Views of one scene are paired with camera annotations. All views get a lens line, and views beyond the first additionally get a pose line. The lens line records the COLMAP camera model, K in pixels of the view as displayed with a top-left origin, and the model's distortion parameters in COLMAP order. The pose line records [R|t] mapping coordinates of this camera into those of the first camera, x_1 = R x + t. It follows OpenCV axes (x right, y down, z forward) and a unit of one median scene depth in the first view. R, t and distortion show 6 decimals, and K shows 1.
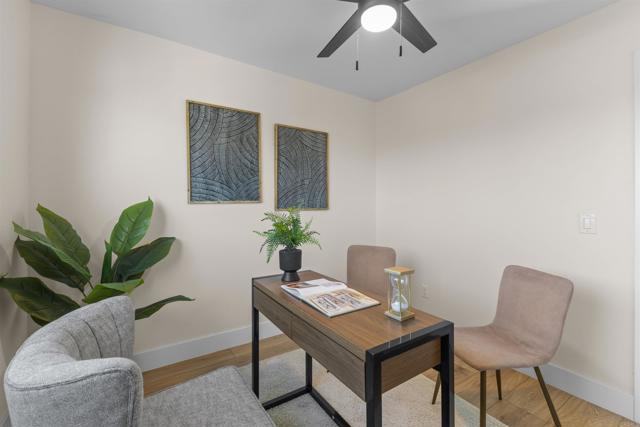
lens RADIAL K [[277.7, 0, 324.4], [0, 277.7, 203.5], [0, 0, 1]] dist [0.004114, 0.000062]
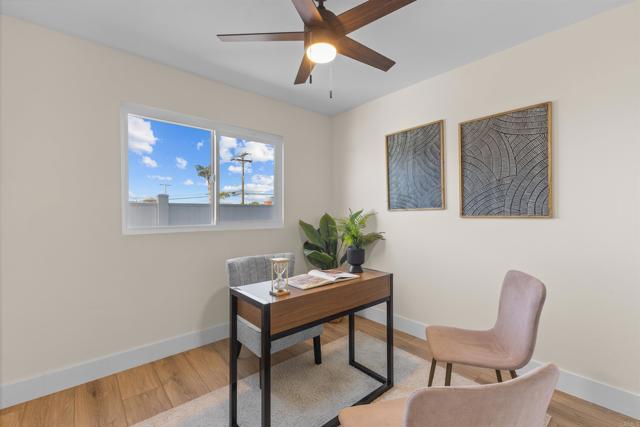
lens RADIAL K [[282.0, 0, 317.7], [0, 282.0, 205.0], [0, 0, 1]] dist [0.004863, -0.000956]
pose [[0.105965, -0.032103, -0.993852, 0.743323], [0.004641, 0.999484, -0.031790, 0.012087], [0.994359, -0.001244, 0.106059, 0.461349]]
